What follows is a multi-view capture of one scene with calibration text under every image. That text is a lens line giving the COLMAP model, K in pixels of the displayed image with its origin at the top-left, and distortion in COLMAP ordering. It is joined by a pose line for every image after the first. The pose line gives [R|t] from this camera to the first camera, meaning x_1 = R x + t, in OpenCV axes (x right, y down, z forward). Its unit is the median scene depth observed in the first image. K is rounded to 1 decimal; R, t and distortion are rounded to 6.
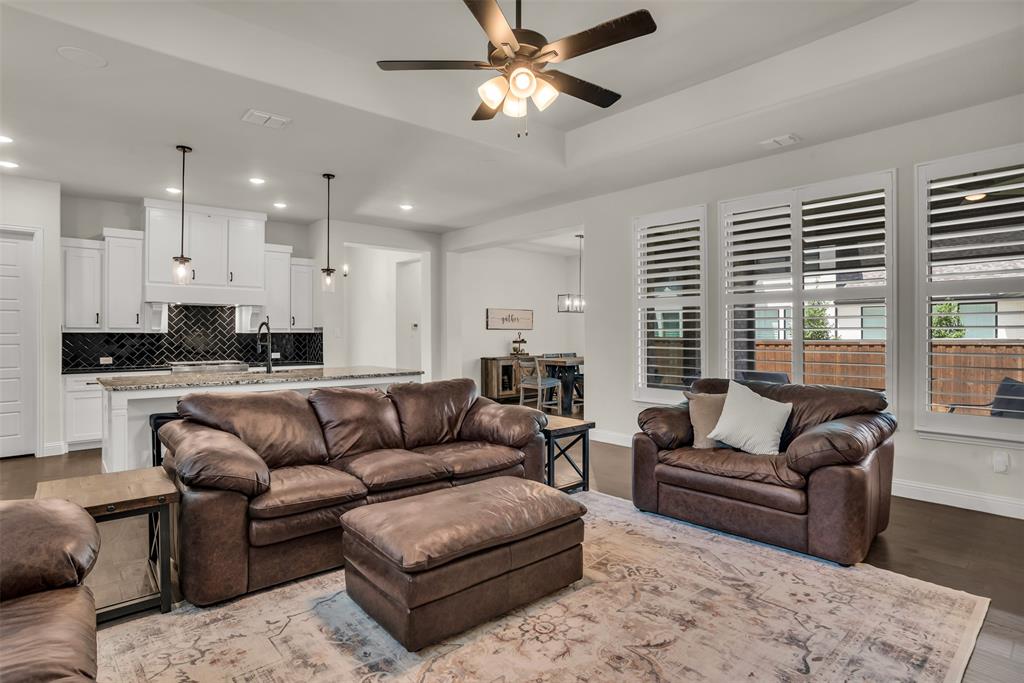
lens RADIAL K [[526.8, 0, 511.7], [0, 526.8, 333.3], [0, 0, 1]] dist [-0.071906, 0.042095]
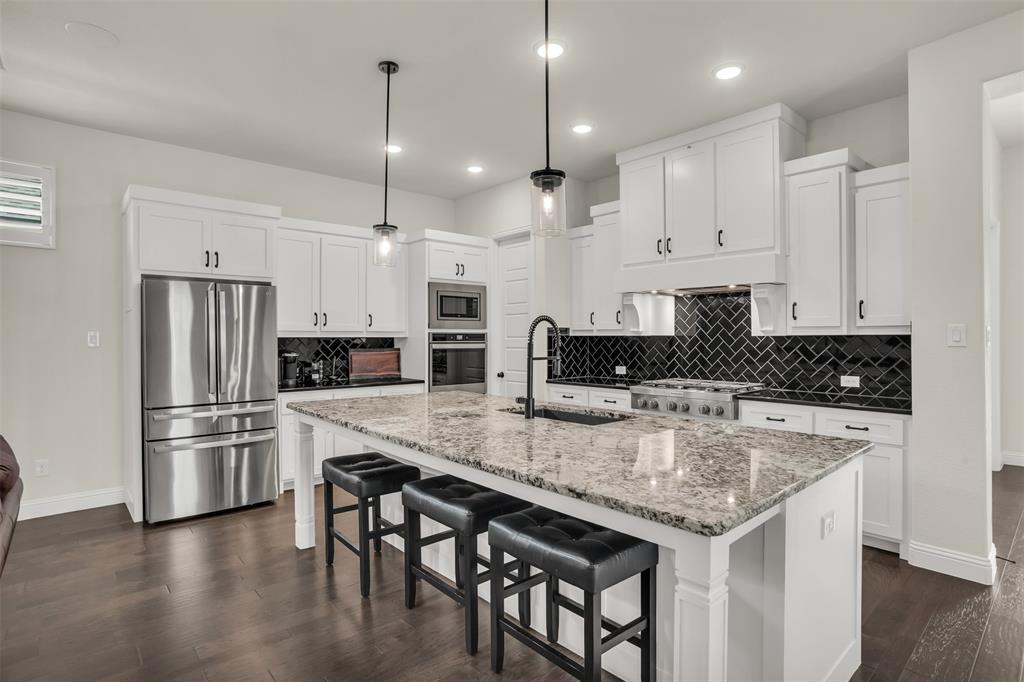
lens RADIAL K [[526.8, 0, 511.7], [0, 526.8, 332.8], [0, 0, 1]] dist [-0.071906, 0.042095]
pose [[0.003375, -0.005705, -0.999978, 0.034805], [0.002393, 0.999981, -0.005697, -0.001533], [0.999991, -0.002374, 0.003389, 0.856070]]
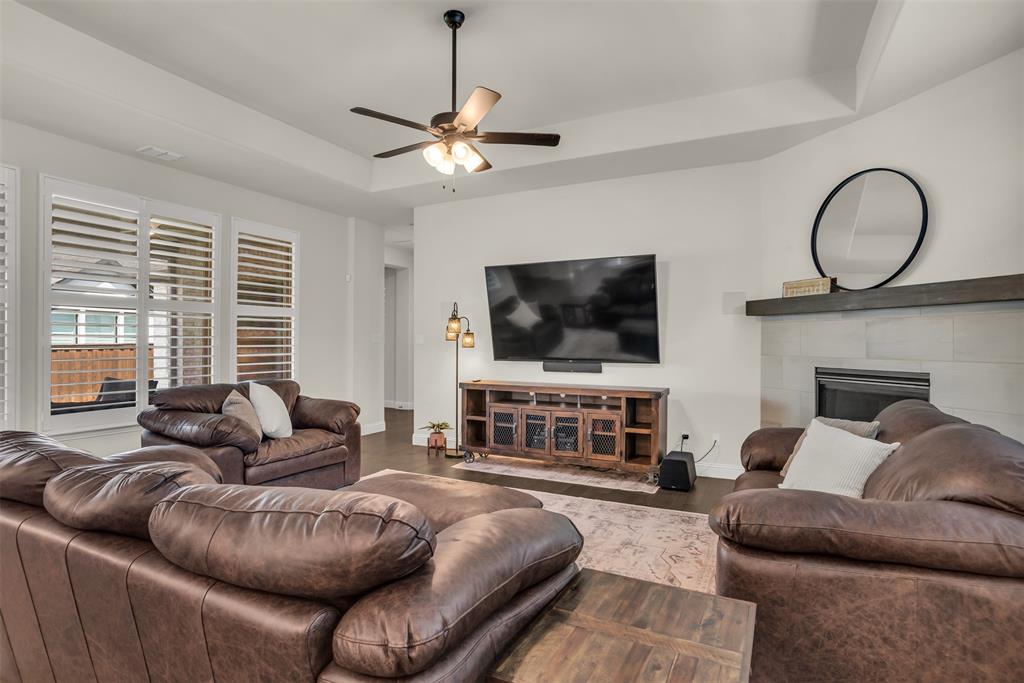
lens RADIAL K [[522.6, 0, 516.8], [0, 522.6, 337.1], [0, 0, 1]] dist [-0.068383, 0.039227]
pose [[-0.384152, 0.005312, 0.923255, -0.482305], [0.000100, 0.999984, -0.005712, -0.000876], [-0.923270, -0.002102, -0.384146, 0.520513]]
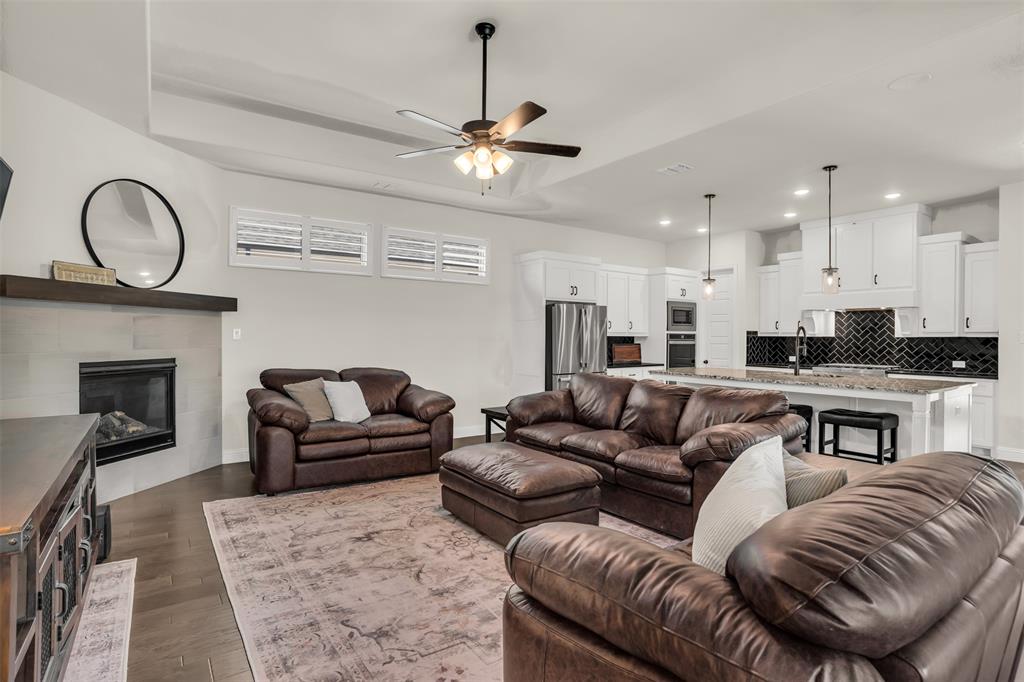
lens RADIAL K [[522.6, 0, 516.8], [0, 522.6, 336.6], [0, 0, 1]] dist [-0.068383, 0.039227]
pose [[-0.097830, 0.001187, -0.995202, 0.532980], [-0.004938, 0.999986, 0.001678, 0.000219], [0.995191, 0.005078, -0.097823, 0.471288]]
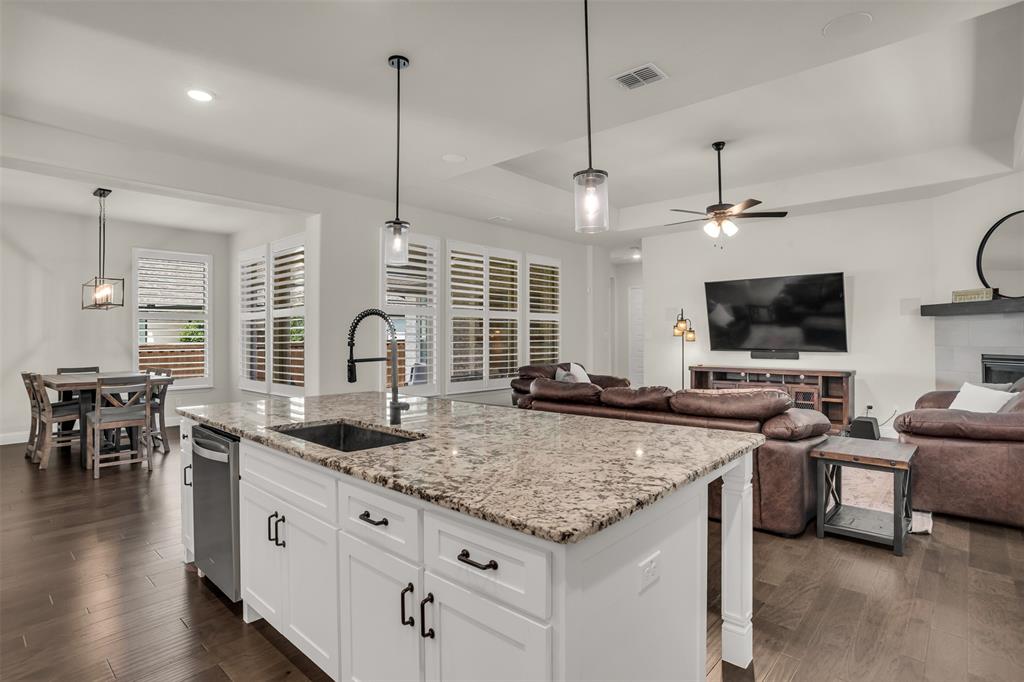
lens RADIAL K [[522.6, 0, 516.8], [0, 522.6, 336.6], [0, 0, 1]] dist [-0.068383, 0.039227]
pose [[-0.126582, 0.001287, 0.991955, -0.791435], [0.006329, 0.999980, -0.000490, -0.001016], [-0.991936, 0.006216, -0.126588, 0.822864]]
